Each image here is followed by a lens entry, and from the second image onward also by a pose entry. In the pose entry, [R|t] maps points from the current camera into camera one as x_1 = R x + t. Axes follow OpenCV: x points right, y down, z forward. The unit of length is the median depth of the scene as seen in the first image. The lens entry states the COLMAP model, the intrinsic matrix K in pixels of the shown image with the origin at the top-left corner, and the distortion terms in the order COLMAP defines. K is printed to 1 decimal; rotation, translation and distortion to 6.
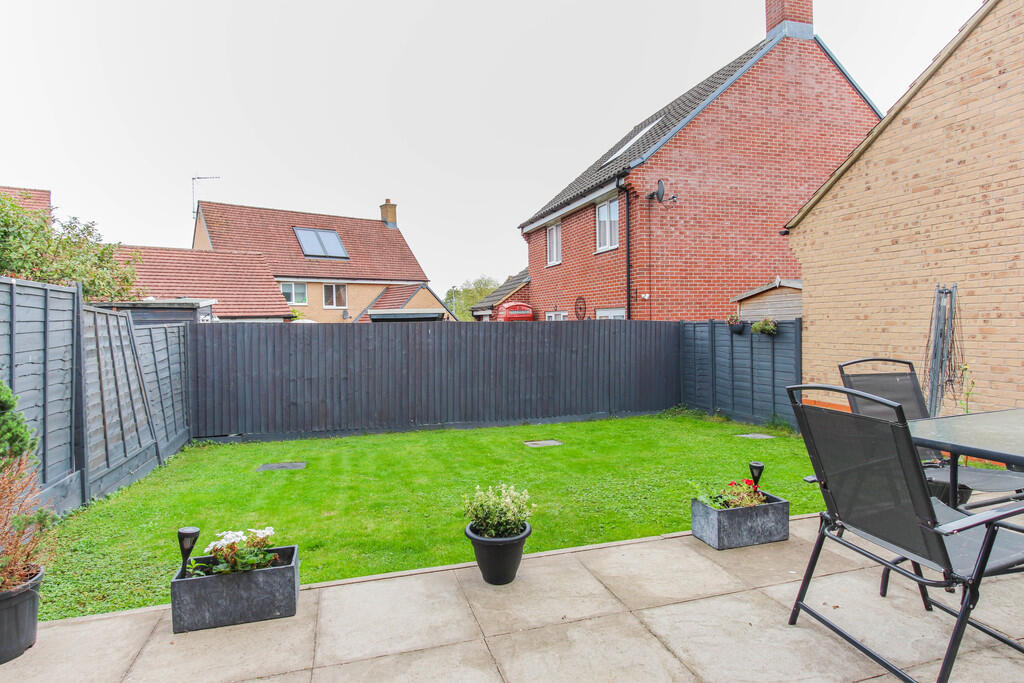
lens RADIAL K [[550.2, 0, 514.4], [0, 550.2, 336.5], [0, 0, 1]] dist [0.000074, -0.000005]
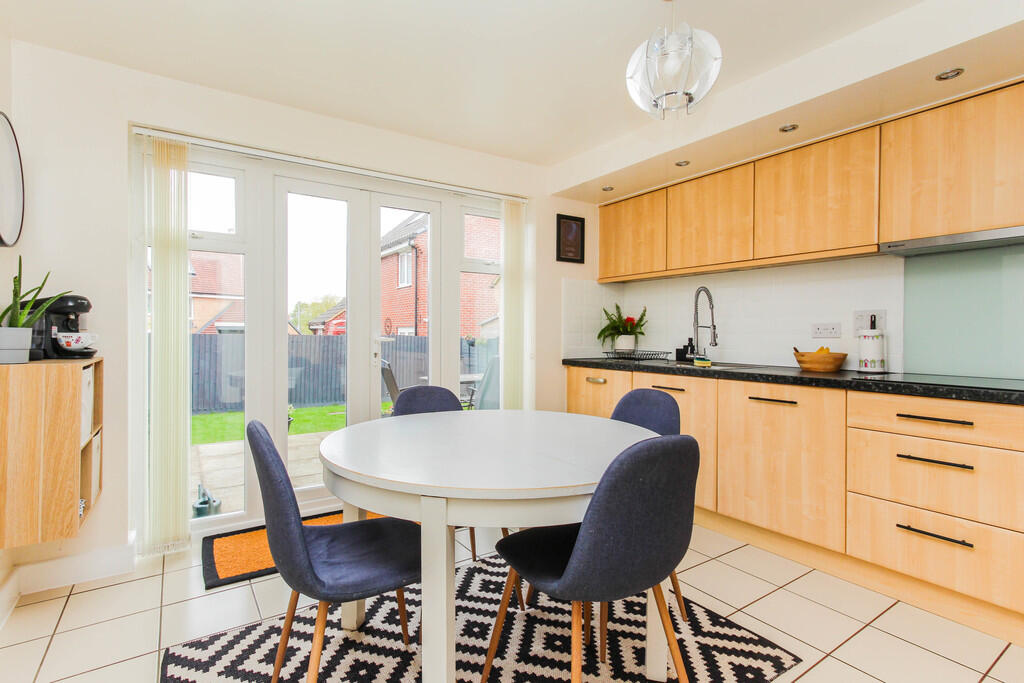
lens RADIAL K [[492.8, 0, 509.3], [0, 492.8, 340.4], [0, 0, 1]] dist [0.000200, 0.000212]
pose [[0.959074, 0.020930, 0.282381, 0.075978], [-0.015680, 0.999660, -0.020840, 0.006414], [-0.282721, 0.015560, 0.959076, -0.332085]]
